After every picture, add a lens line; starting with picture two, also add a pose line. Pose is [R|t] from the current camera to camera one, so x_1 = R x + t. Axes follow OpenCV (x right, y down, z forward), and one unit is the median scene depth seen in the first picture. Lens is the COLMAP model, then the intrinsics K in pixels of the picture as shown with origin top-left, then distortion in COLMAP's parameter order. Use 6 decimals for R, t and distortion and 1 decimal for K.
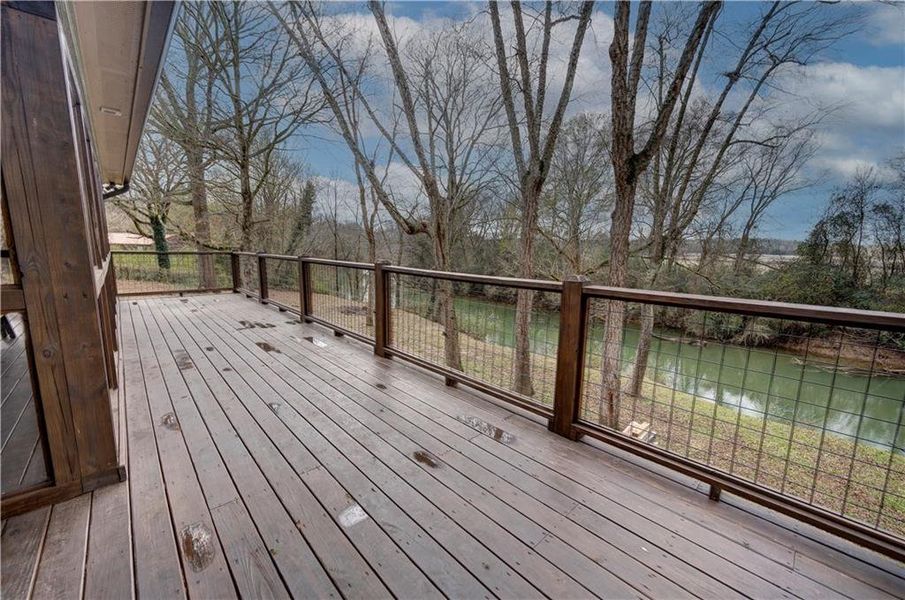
lens RADIAL K [[349.7, 0, 452.5], [0, 349.7, 300.0], [0, 0, 1]] dist [0.000892, 0.000154]
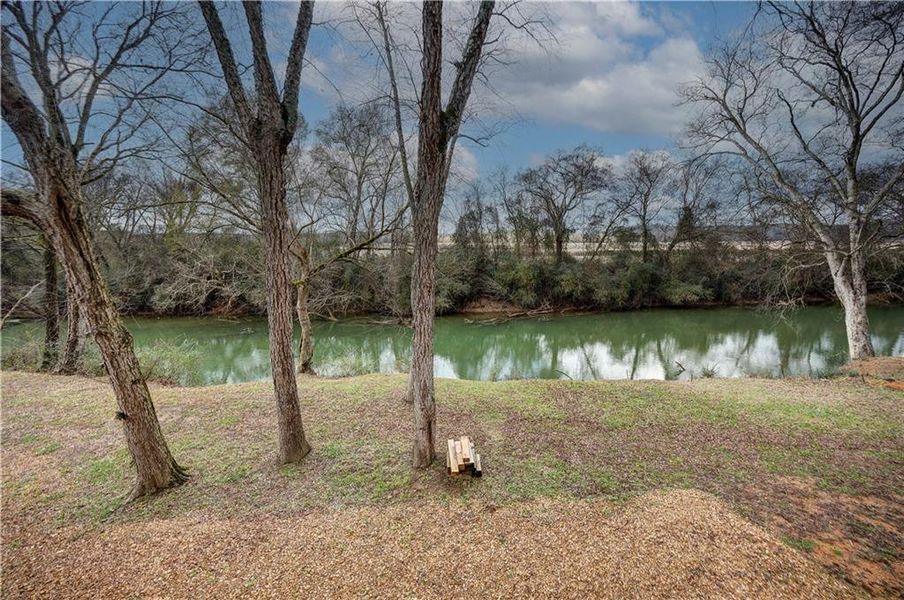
lens RADIAL K [[354.1, 0, 454.2], [0, 354.1, 297.3], [0, 0, 1]] dist [-0.000041, 0.000451]
pose [[0.682300, -0.144252, 0.716699, -0.013265], [0.138131, 0.988119, 0.067380, -0.015162], [-0.717904, 0.053025, 0.694120, 0.101264]]
